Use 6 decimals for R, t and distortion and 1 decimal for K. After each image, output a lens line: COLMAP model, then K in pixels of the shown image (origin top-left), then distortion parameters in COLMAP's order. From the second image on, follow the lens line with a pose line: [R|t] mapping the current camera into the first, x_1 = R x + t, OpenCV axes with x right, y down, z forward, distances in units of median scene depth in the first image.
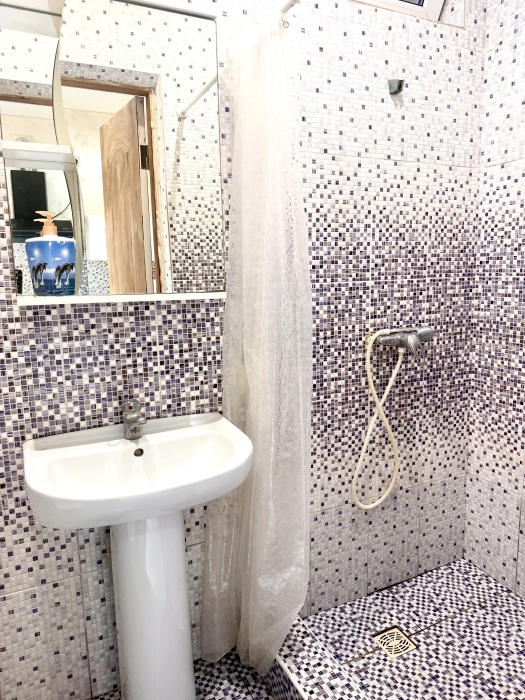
lens RADIAL K [[497.9, 0, 266.9], [0, 497.9, 353.2], [0, 0, 1]] dist [0.079174, -0.088774]
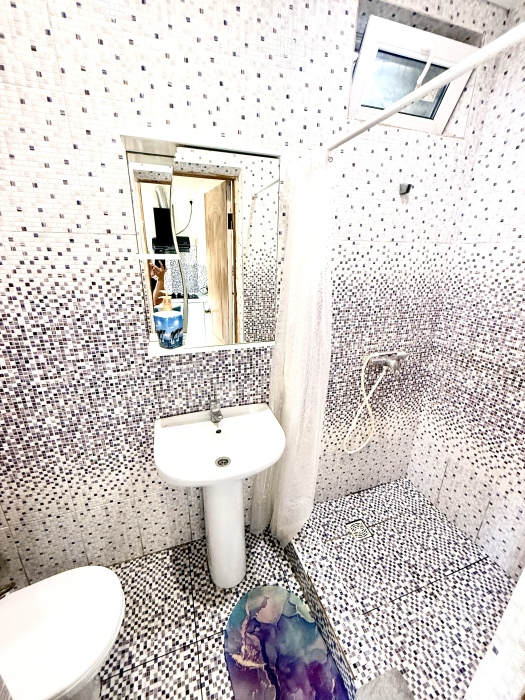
lens RADIAL K [[282.6, 0, 263.2], [0, 282.6, 348.8], [0, 0, 1]] dist [0.008389, 0.000262]
pose [[0.991117, 0.074299, -0.110301, -0.016296], [-0.054162, 0.982993, 0.175474, -0.207351], [0.121462, -0.167941, 0.978286, 0.102818]]
